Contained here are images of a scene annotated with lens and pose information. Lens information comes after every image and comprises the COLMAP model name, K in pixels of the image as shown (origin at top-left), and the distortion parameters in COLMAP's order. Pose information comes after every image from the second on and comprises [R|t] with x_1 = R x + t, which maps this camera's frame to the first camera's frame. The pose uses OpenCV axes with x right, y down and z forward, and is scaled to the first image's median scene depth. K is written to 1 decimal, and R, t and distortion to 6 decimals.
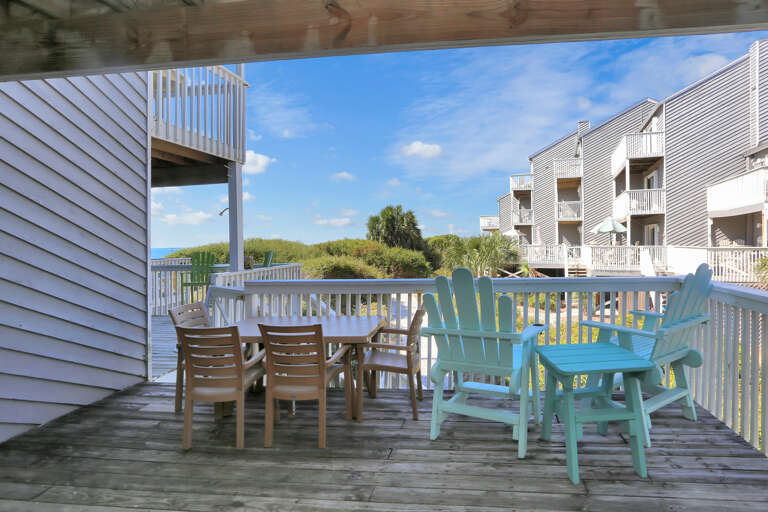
lens RADIAL K [[382.9, 0, 403.9], [0, 382.9, 244.2], [0, 0, 1]] dist [-0.046415, 0.000263]
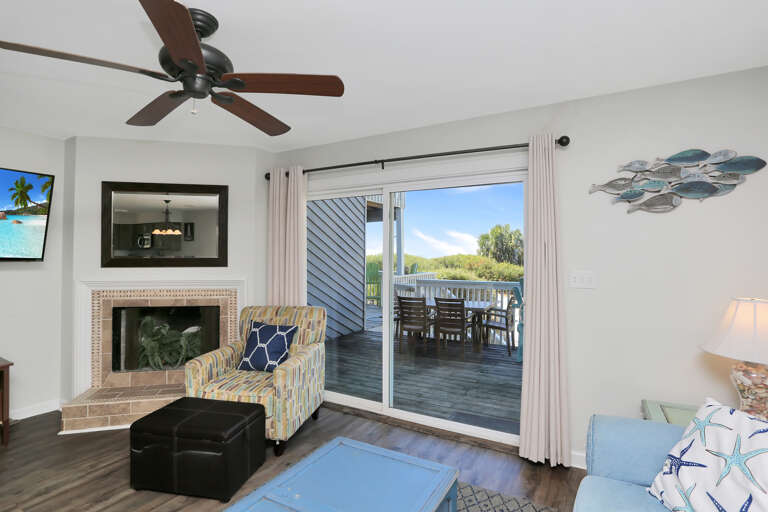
lens RADIAL K [[389.6, 0, 387.1], [0, 389.6, 248.0], [0, 0, 1]] dist [-0.041072, 0.019103]
pose [[0.949941, 0.001739, -0.312424, 0.008995], [-0.010527, 0.999595, -0.026444, 0.000520], [0.312251, 0.028409, 0.949575, -0.192791]]
